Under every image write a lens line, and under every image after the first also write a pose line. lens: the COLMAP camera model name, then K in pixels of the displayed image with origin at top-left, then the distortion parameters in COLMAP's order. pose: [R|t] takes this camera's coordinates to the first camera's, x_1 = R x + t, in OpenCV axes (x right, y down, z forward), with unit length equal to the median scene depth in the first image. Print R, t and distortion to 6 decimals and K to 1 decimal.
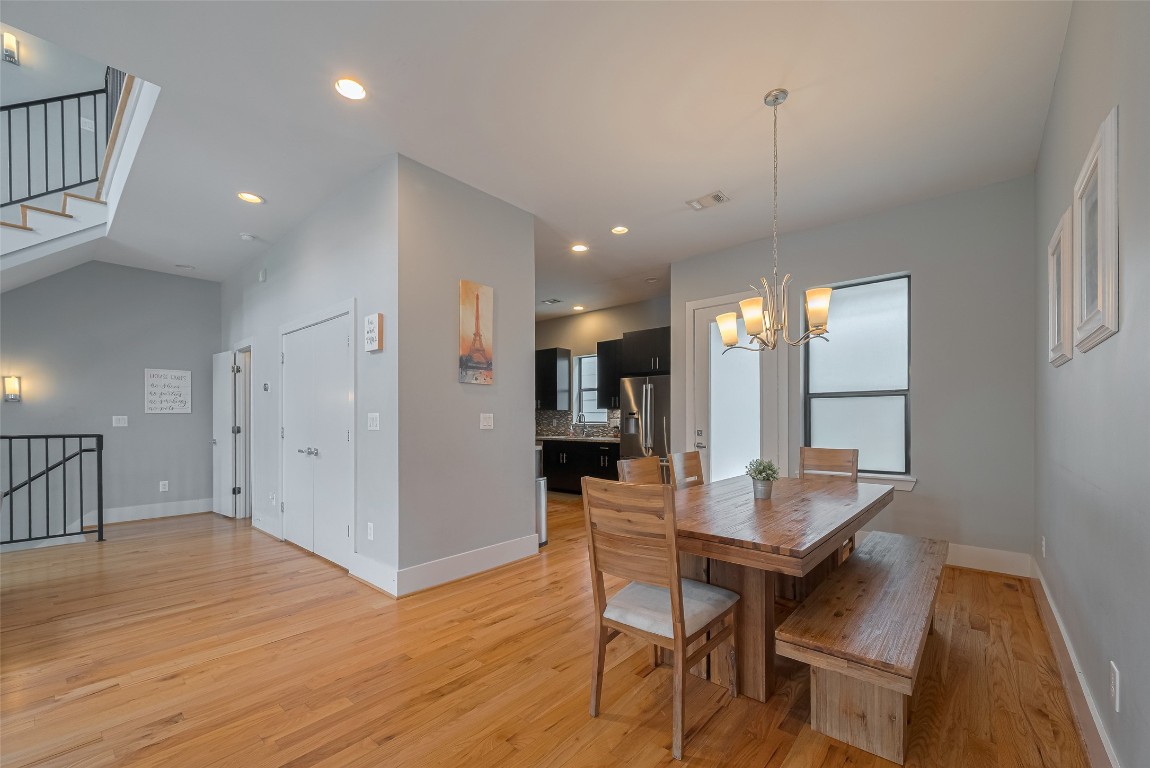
lens RADIAL K [[460.3, 0, 583.3], [0, 460.3, 419.4], [0, 0, 1]] dist [-0.003869, -0.000089]
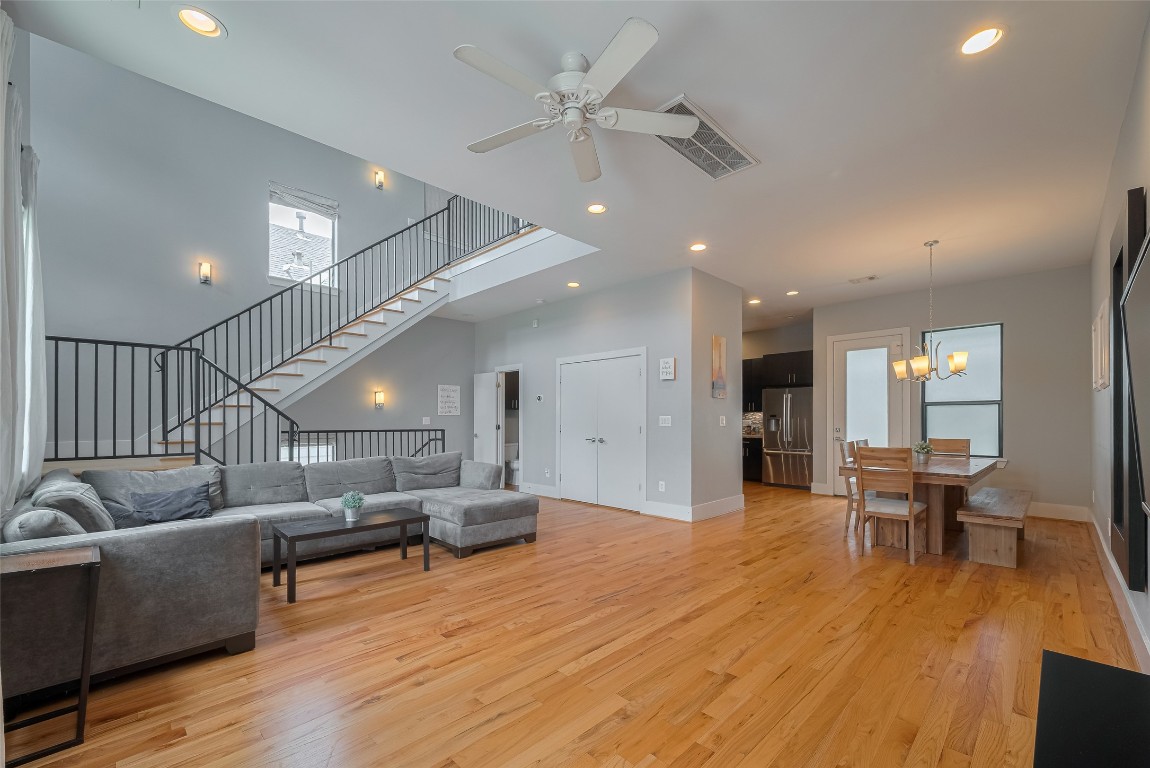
lens RADIAL K [[460.3, 0, 587.0], [0, 460.3, 419.4], [0, 0, 1]] dist [-0.003869, -0.000089]
pose [[0.996472, 0.001698, -0.083913, -0.503986], [-0.001871, 0.999996, -0.001986, 0.001809], [0.083909, 0.002136, 0.996471, -0.592636]]
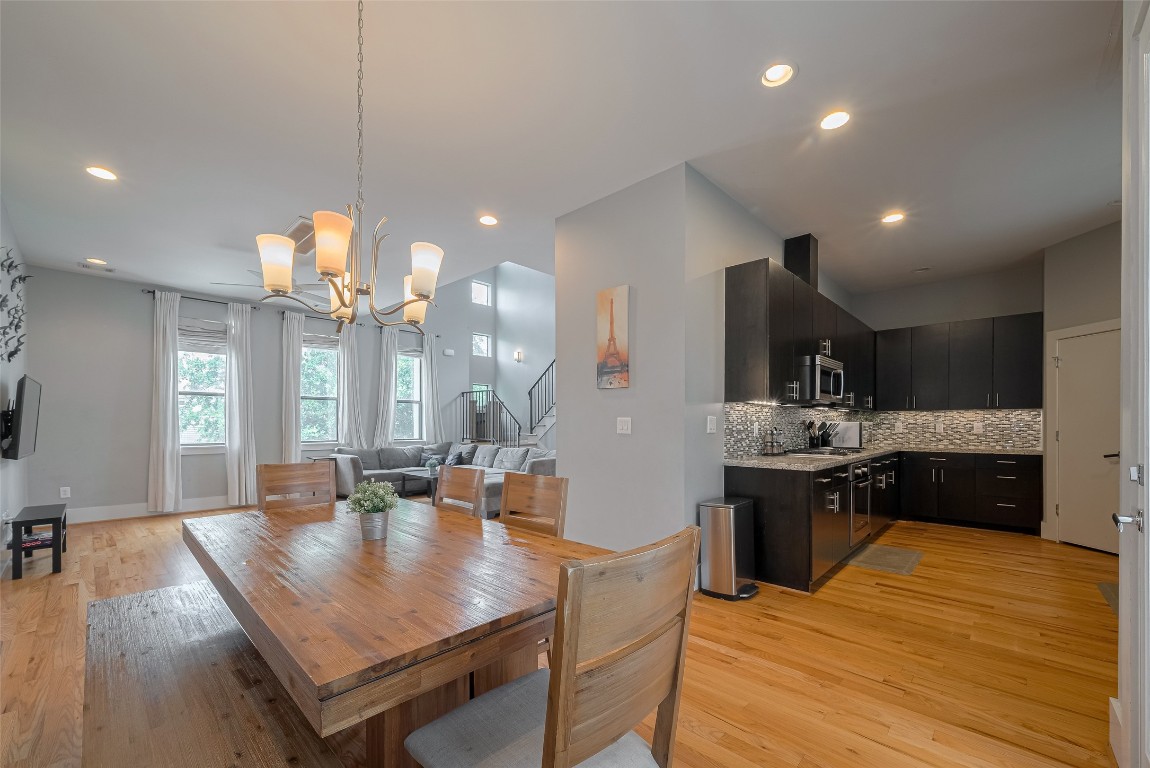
lens RADIAL K [[460.3, 0, 578.4], [0, 460.3, 424.0], [0, 0, 1]] dist [-0.003869, -0.000089]
pose [[-0.040846, 0.002041, -0.999163, 0.699552], [-0.001075, 0.999997, 0.002087, -0.000972], [0.999165, 0.001159, -0.040844, 0.872110]]
